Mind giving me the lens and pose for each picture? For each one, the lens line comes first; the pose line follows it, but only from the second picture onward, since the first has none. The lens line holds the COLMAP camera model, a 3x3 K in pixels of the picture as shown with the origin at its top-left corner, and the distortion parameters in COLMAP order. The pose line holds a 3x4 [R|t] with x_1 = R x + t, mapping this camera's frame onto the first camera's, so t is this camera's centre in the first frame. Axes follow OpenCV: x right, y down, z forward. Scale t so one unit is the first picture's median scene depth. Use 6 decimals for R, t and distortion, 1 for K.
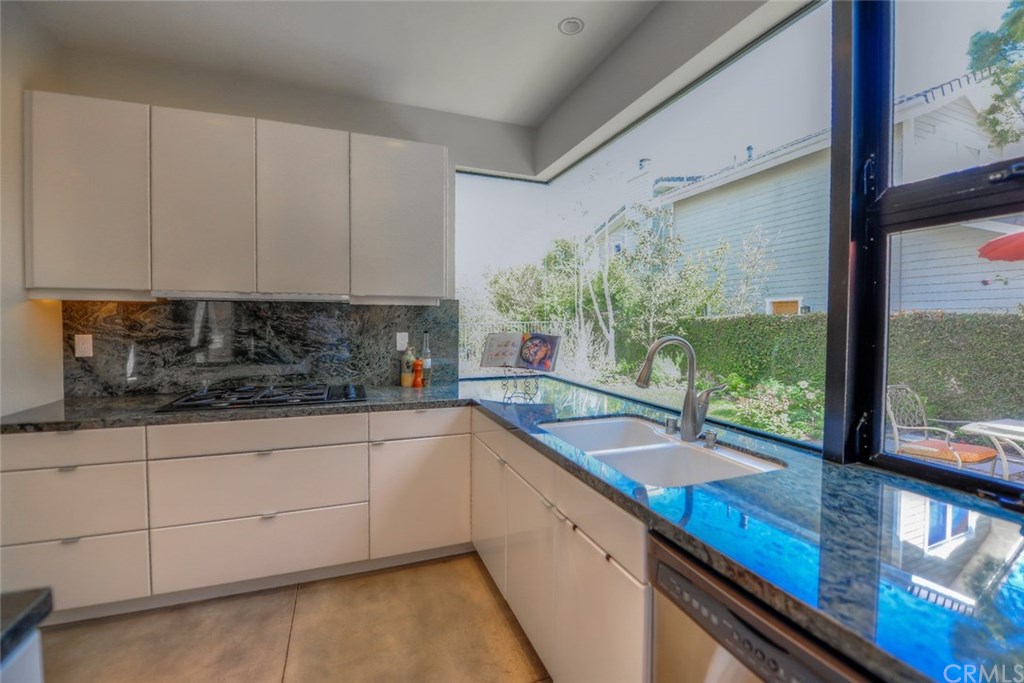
lens RADIAL K [[435.1, 0, 501.2], [0, 435.1, 334.3], [0, 0, 1]] dist [-0.016558, -0.000093]
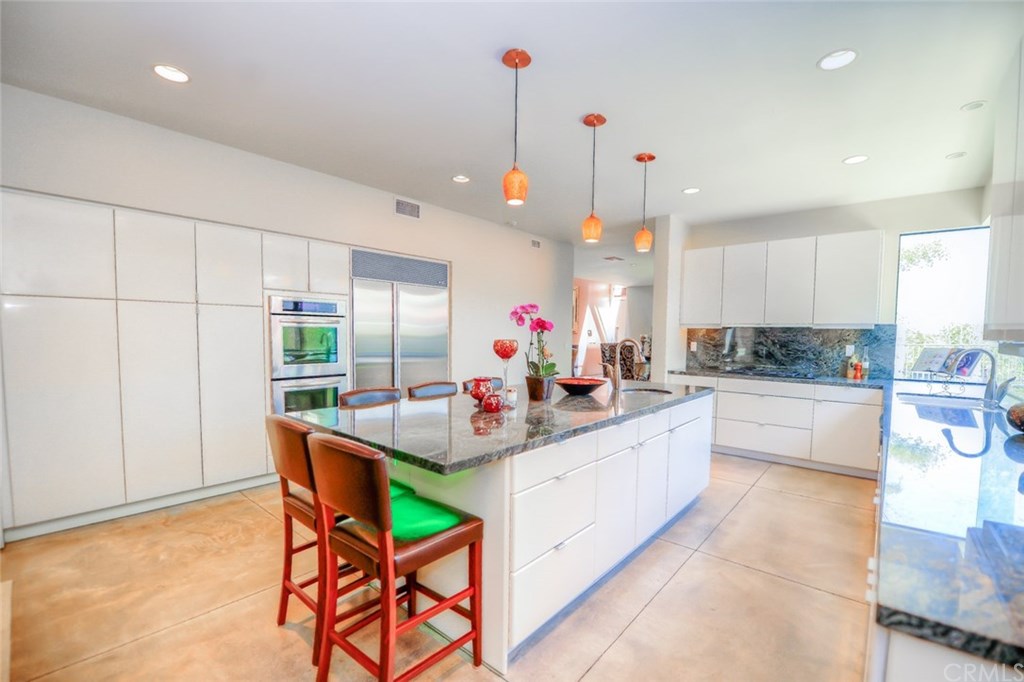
lens RADIAL K [[428.7, 0, 522.3], [0, 428.7, 362.2], [0, 0, 1]] dist [-0.030660, -0.000170]
pose [[0.493417, 0.059674, -0.867743, 0.565155], [-0.034931, 0.998198, 0.048782, 0.026187], [0.869091, 0.006242, 0.494613, -0.896559]]
